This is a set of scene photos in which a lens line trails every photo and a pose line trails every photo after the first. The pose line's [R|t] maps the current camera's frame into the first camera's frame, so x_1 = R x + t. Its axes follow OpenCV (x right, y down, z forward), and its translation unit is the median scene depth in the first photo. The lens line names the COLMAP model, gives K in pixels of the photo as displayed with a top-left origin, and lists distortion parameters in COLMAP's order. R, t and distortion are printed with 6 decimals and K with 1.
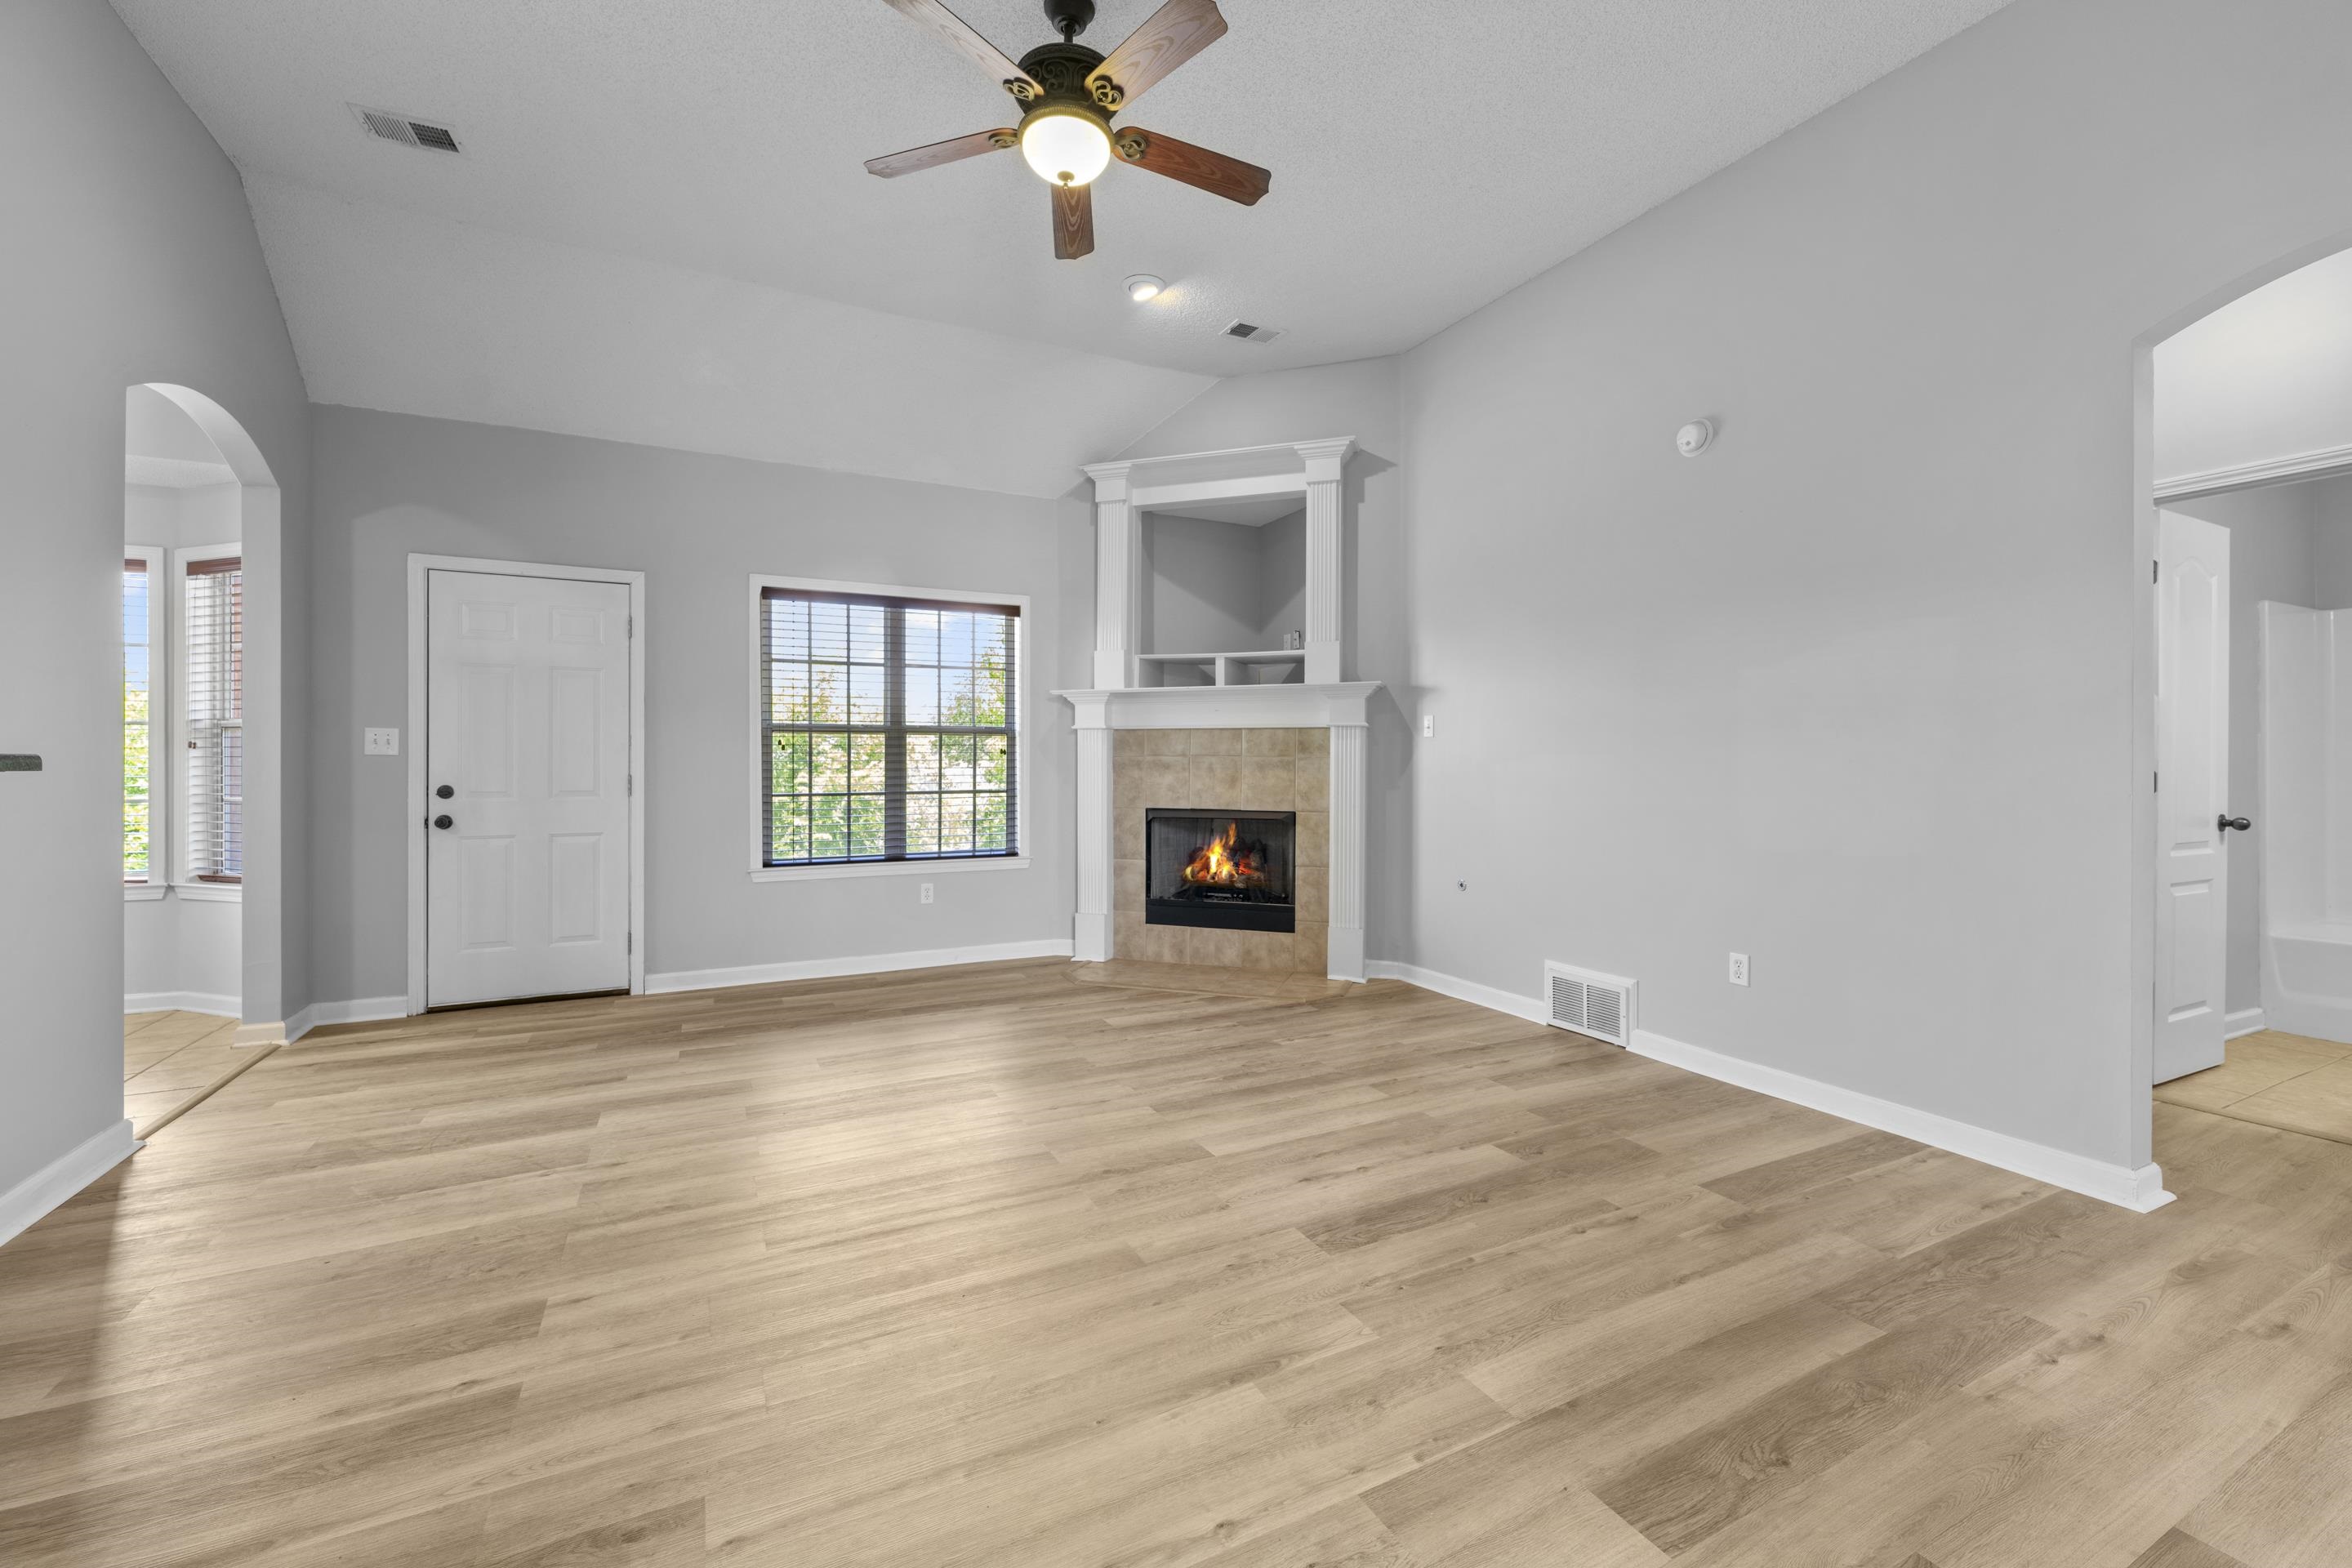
lens RADIAL K [[941.9, 0, 1171.3], [0, 941.9, 767.5], [0, 0, 1]] dist [-0.000672, -0.000064]
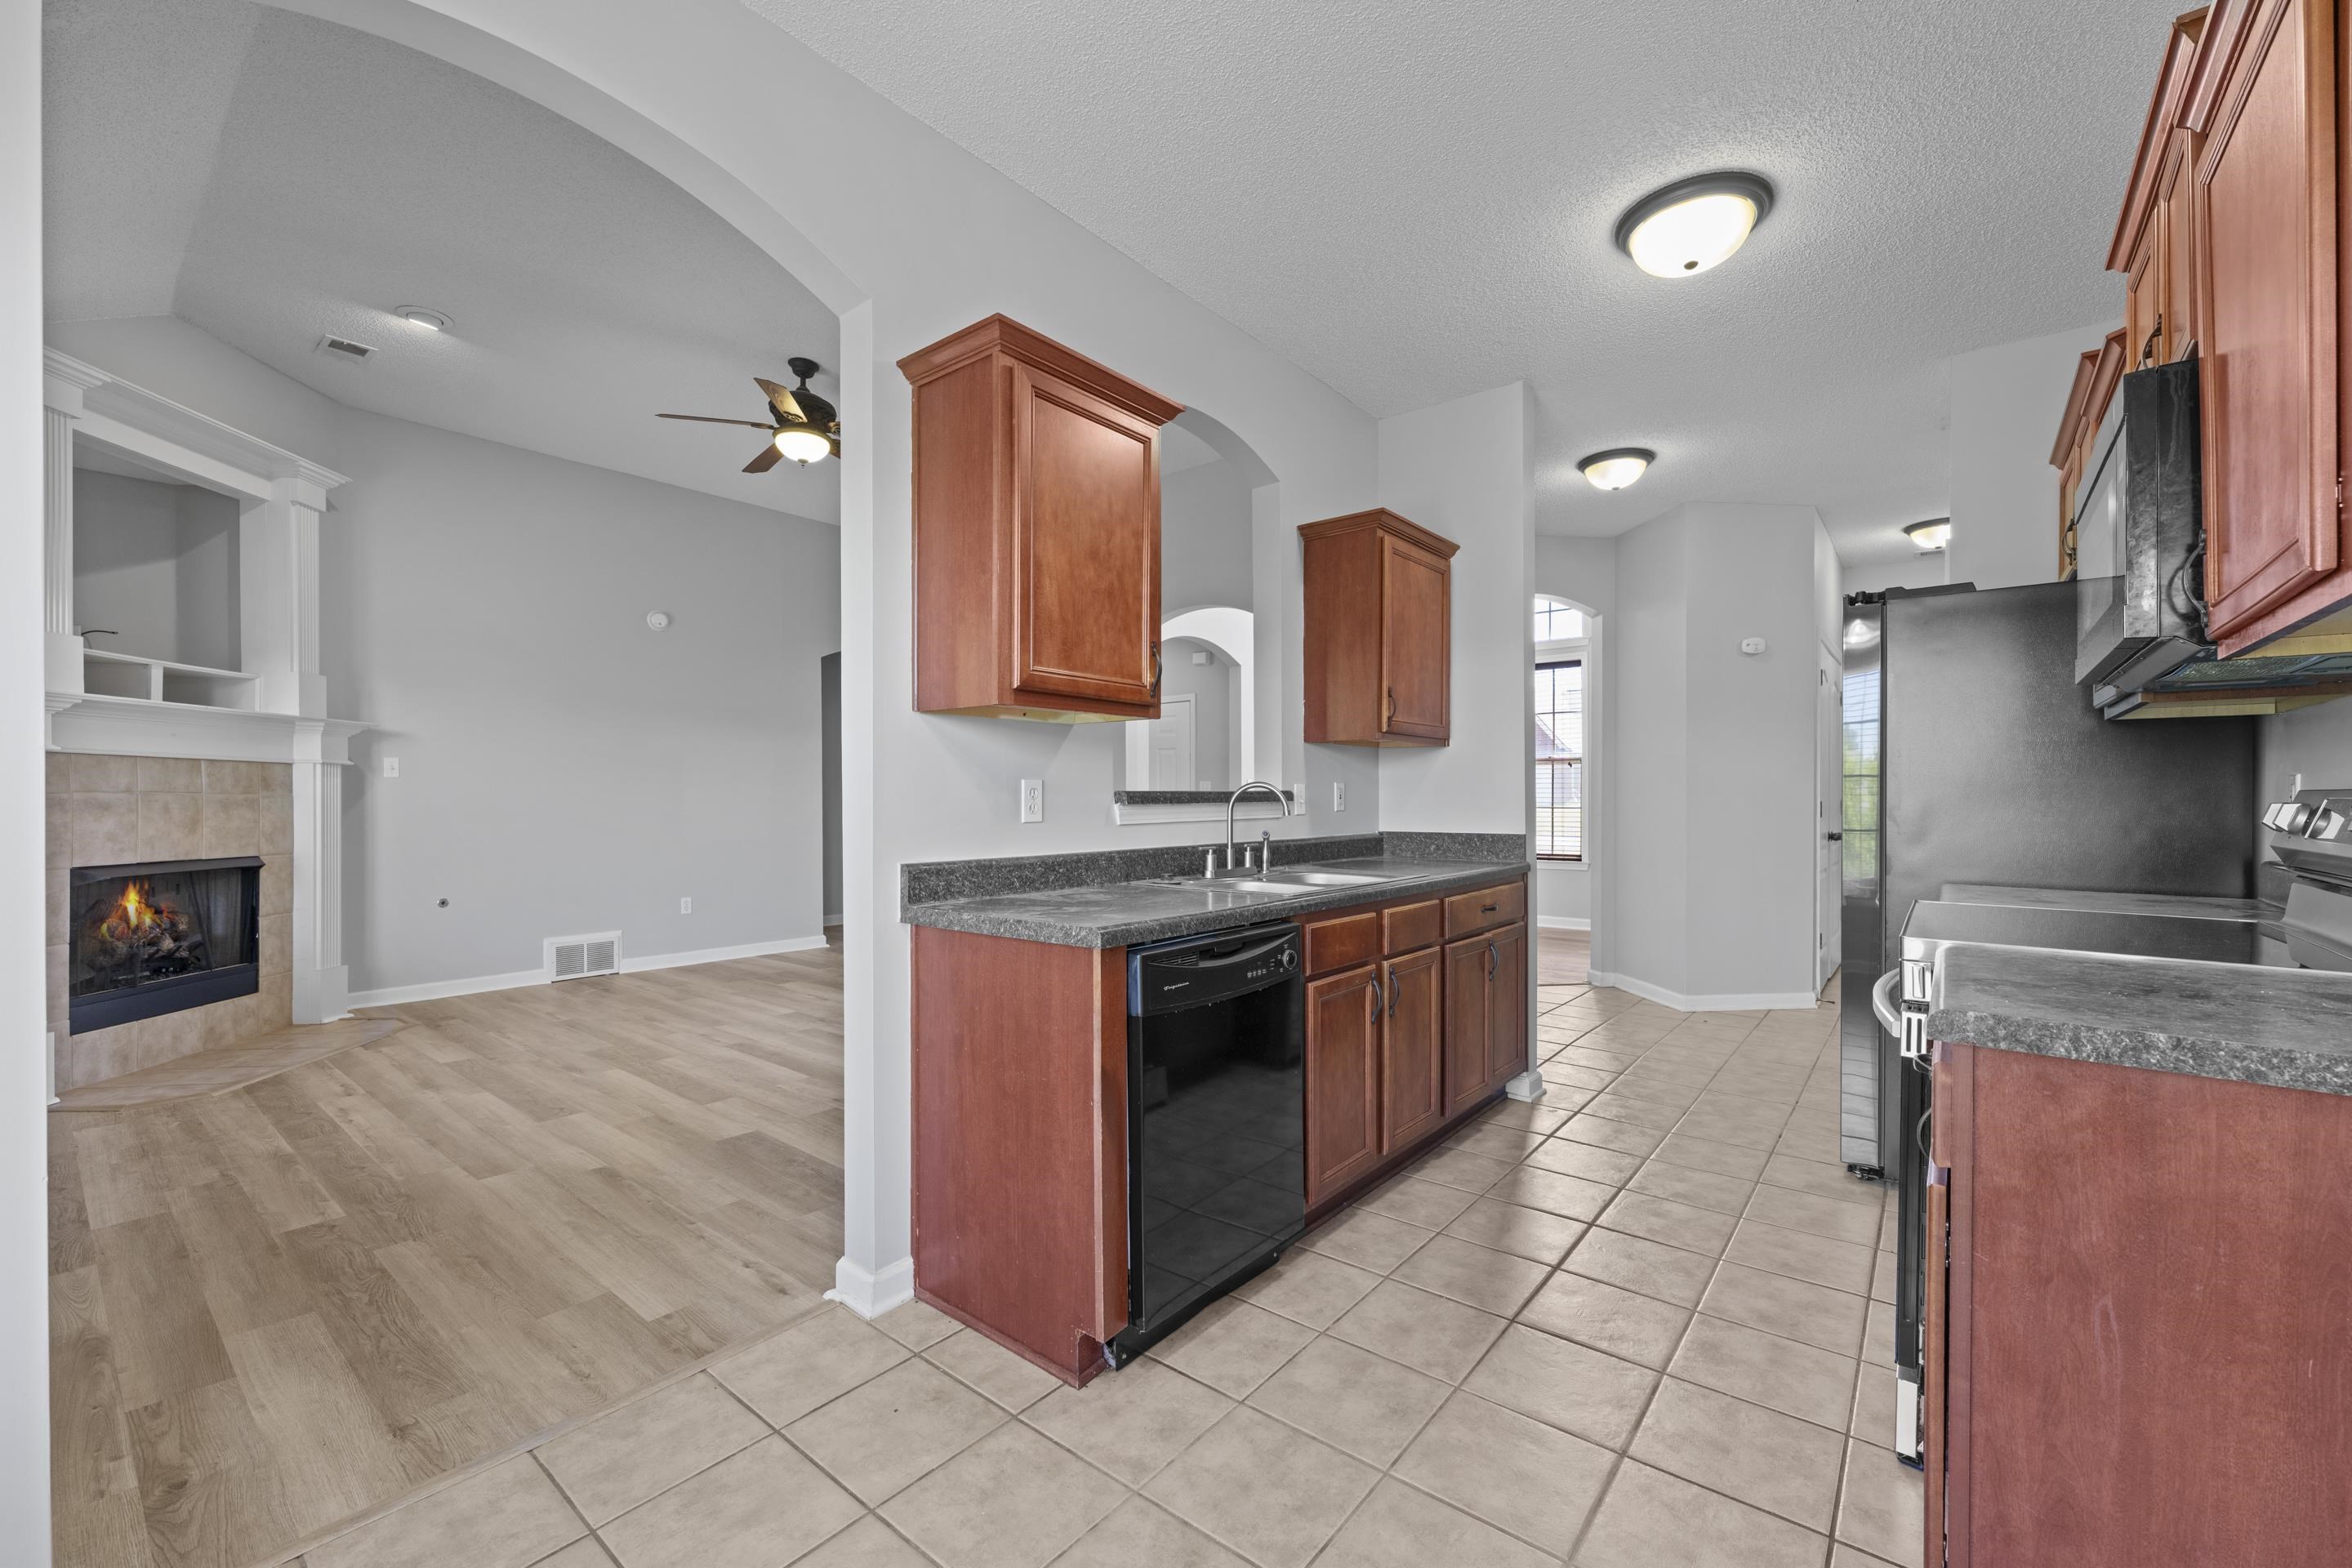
lens RADIAL K [[945.8, 0, 1175.1], [0, 945.8, 794.0], [0, 0, 1]] dist [-0.000414, 0.000033]
pose [[-0.404478, 0.004420, 0.914537, -1.045839], [0.009357, 0.999956, -0.000695, -0.002966], [-0.914500, 0.008276, -0.404502, 0.573168]]
